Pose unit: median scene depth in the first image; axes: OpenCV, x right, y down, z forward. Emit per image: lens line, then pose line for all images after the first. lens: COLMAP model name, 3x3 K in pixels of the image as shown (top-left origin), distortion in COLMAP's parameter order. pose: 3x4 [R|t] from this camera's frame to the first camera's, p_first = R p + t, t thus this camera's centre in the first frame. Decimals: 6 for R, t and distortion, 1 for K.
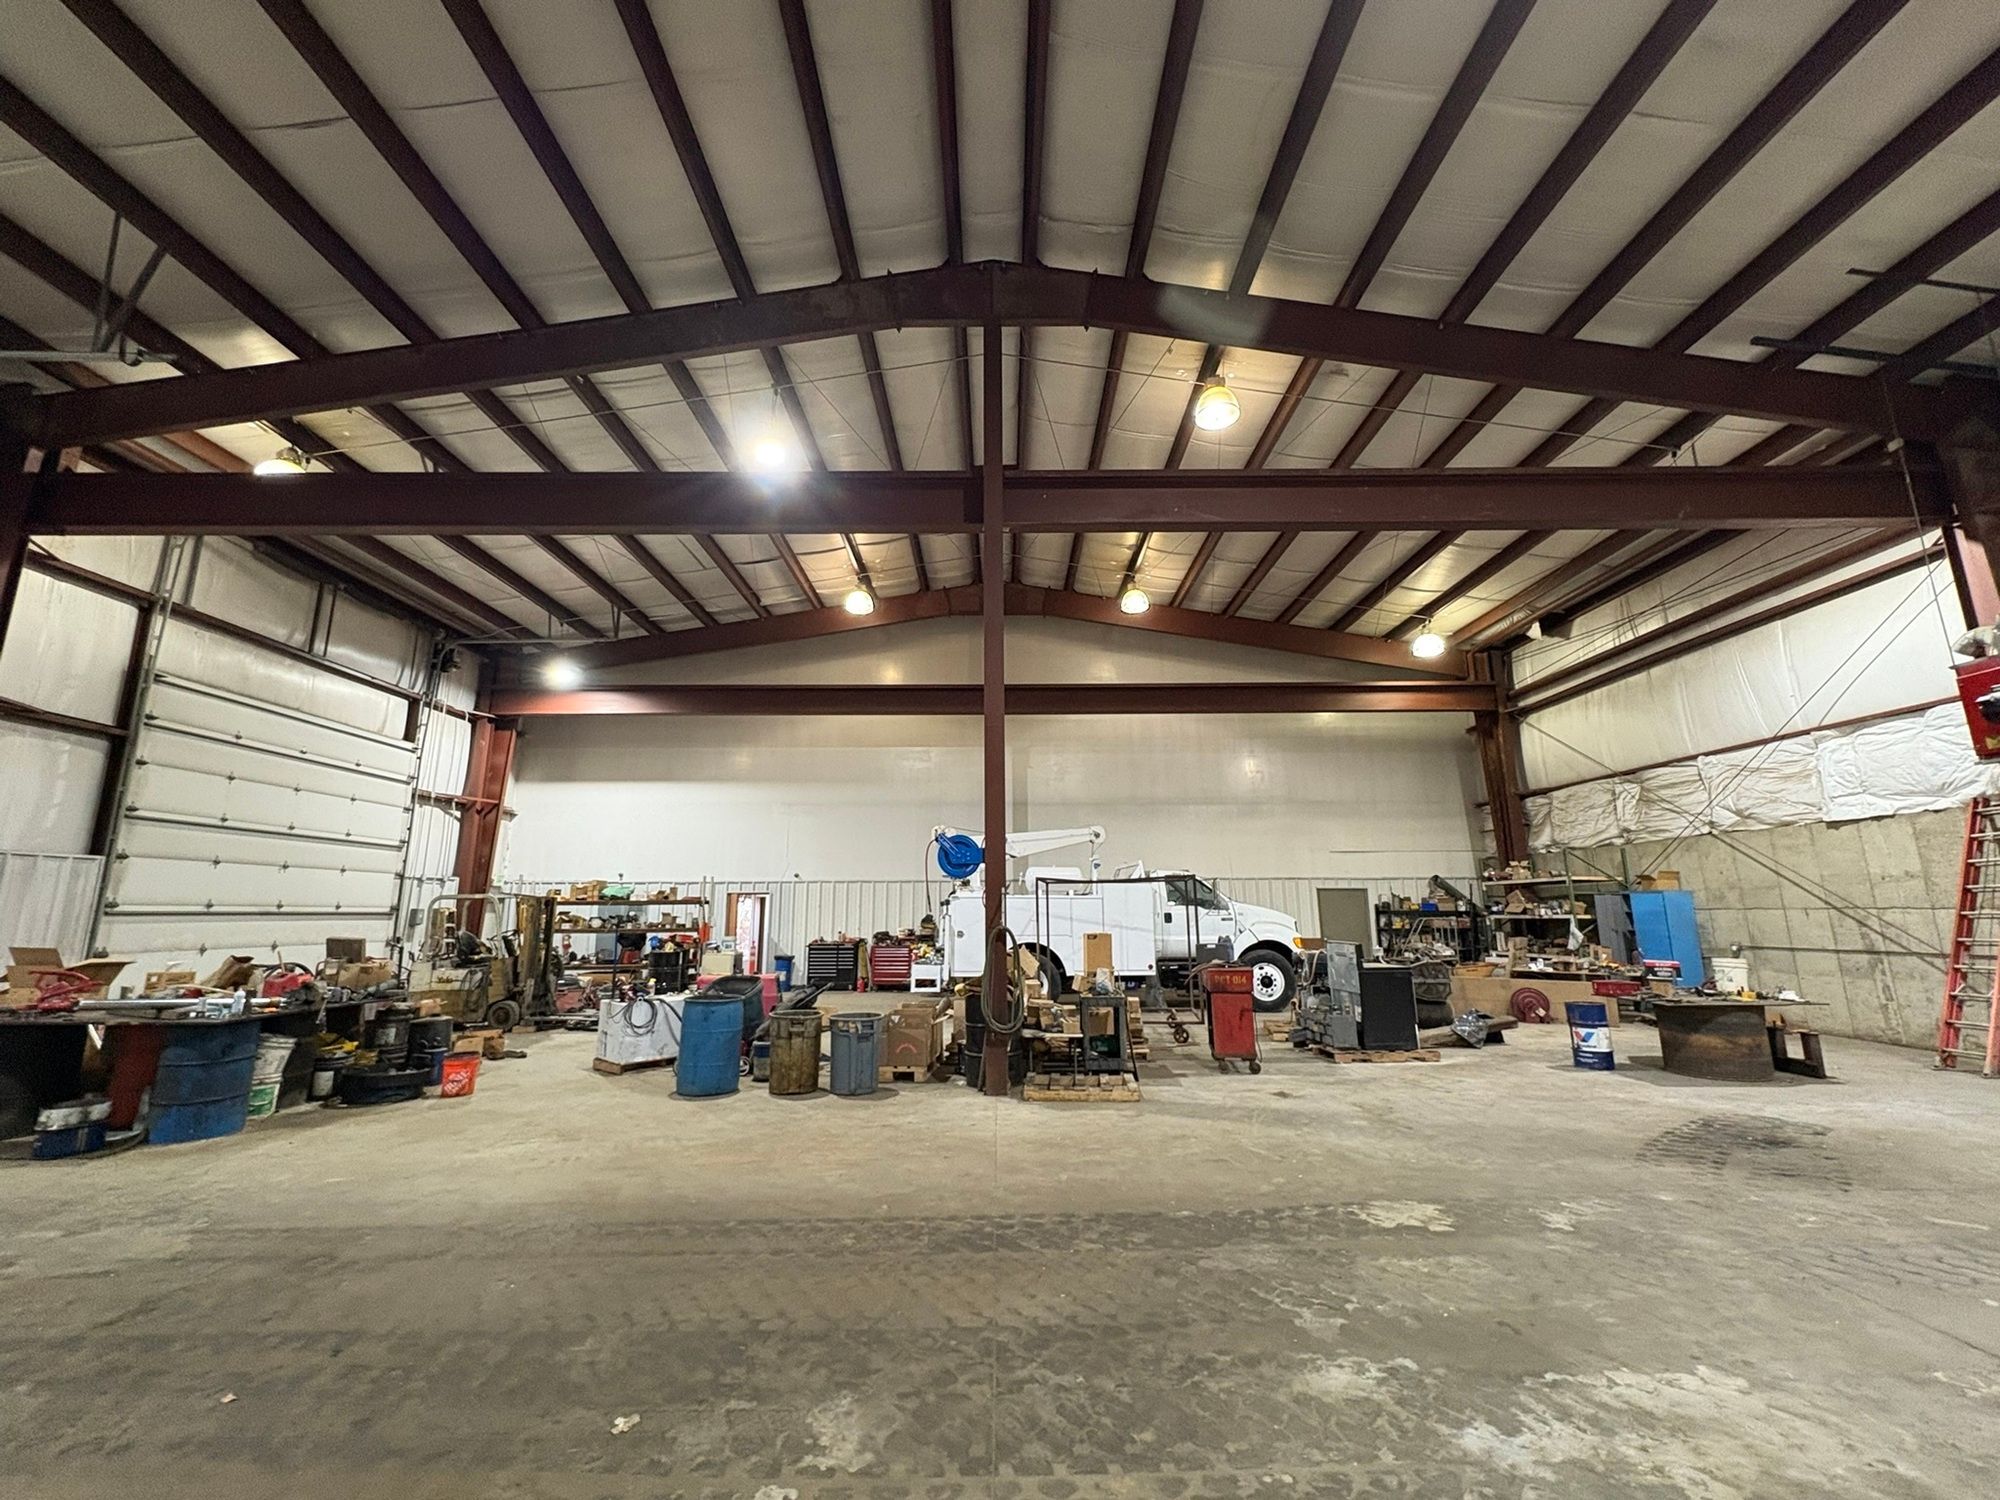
lens RADIAL K [[793.4, 0, 1000.4], [0, 793.4, 753.9], [0, 0, 1]] dist [-0.000339, -0.000001]
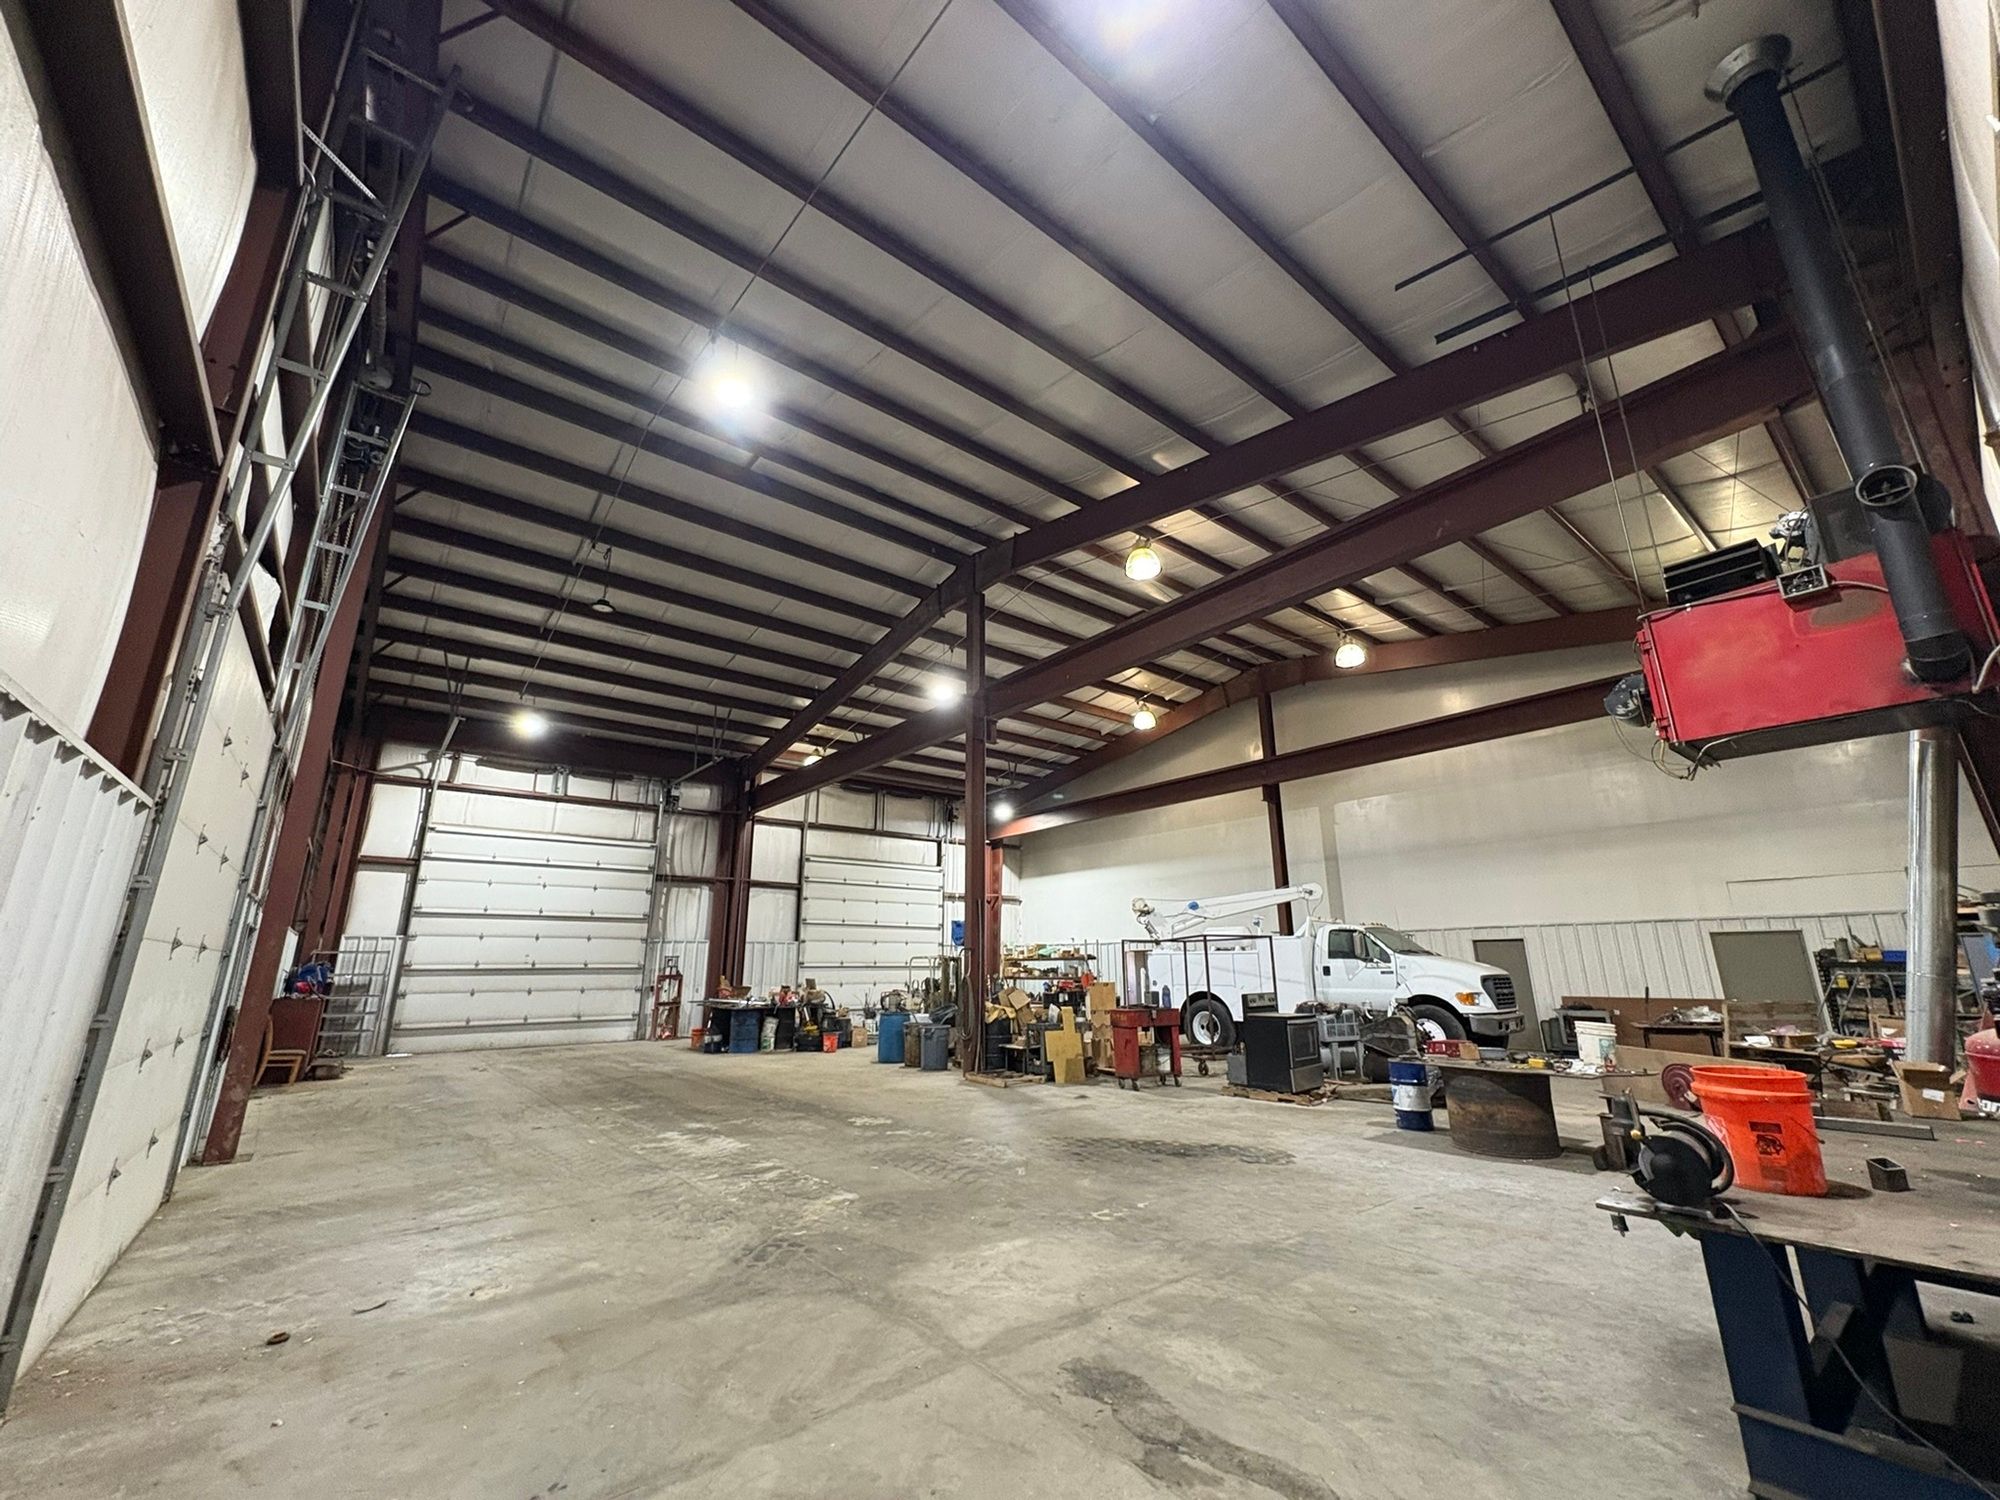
lens RADIAL K [[793.4, 0, 997.8], [0, 793.4, 753.7], [0, 0, 1]] dist [-0.000339, -0.000001]
pose [[0.618960, -0.204219, -0.758409, 0.798112], [0.155289, 0.978364, -0.136711, 0.001288], [0.769918, -0.033154, 0.637281, 0.004618]]
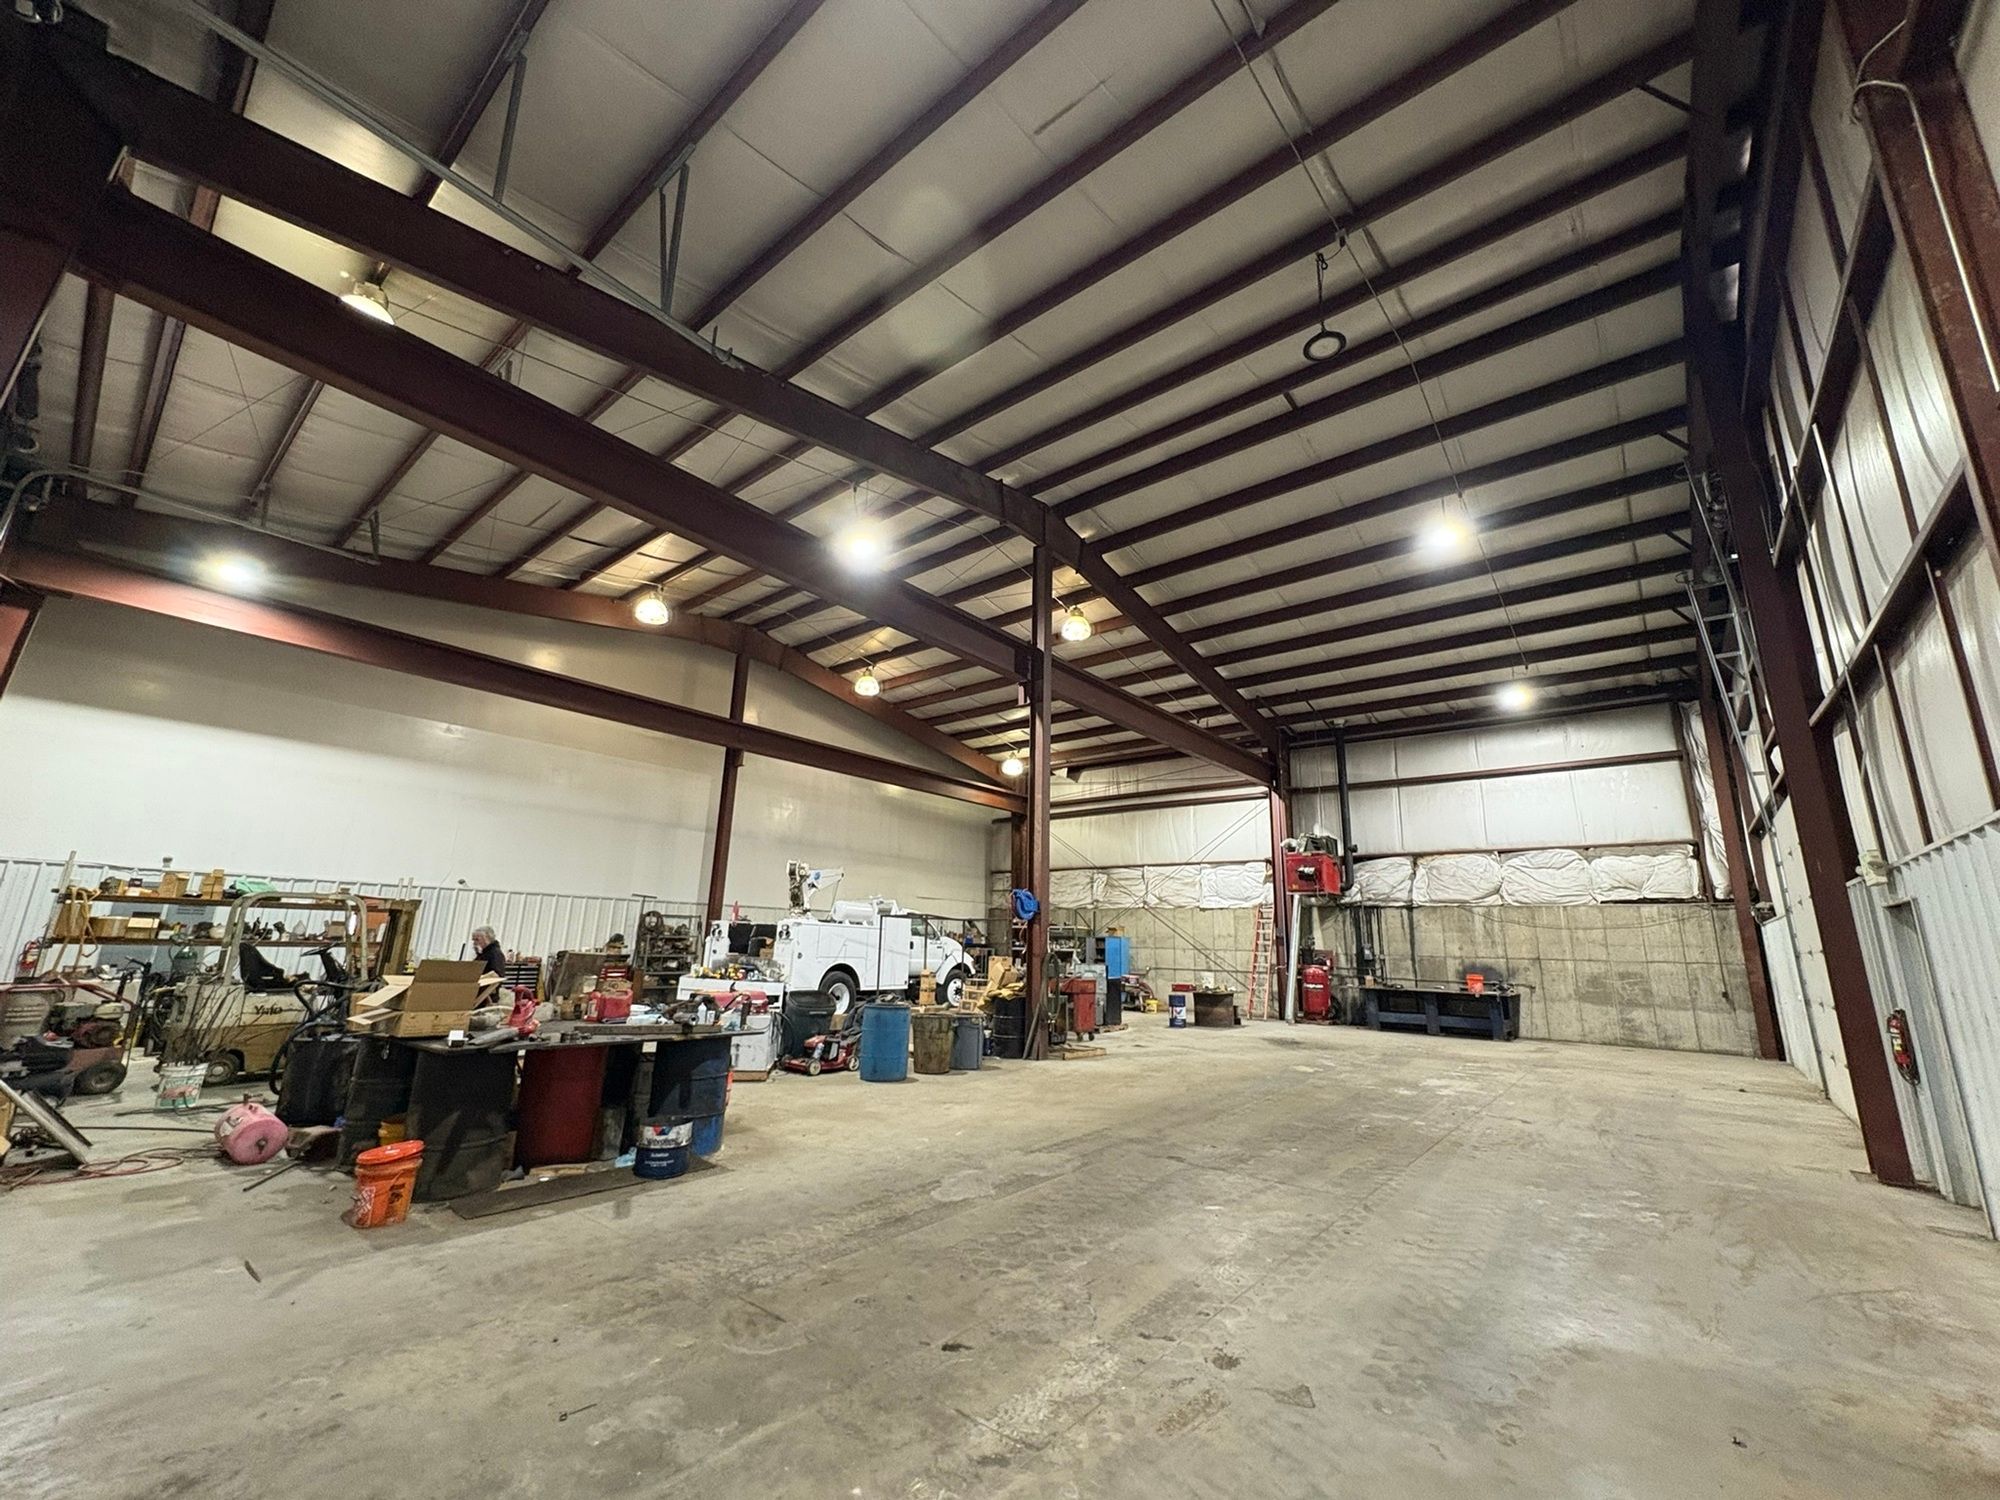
lens RADIAL K [[793.4, 0, 1005.3], [0, 793.4, 748.3], [0, 0, 1]] dist [-0.000339, -0.000001]
pose [[0.631505, 0.208876, 0.746708, -0.753054], [-0.182291, 0.976034, -0.118859, 0.013826], [-0.753639, -0.061058, 0.654446, 0.031146]]
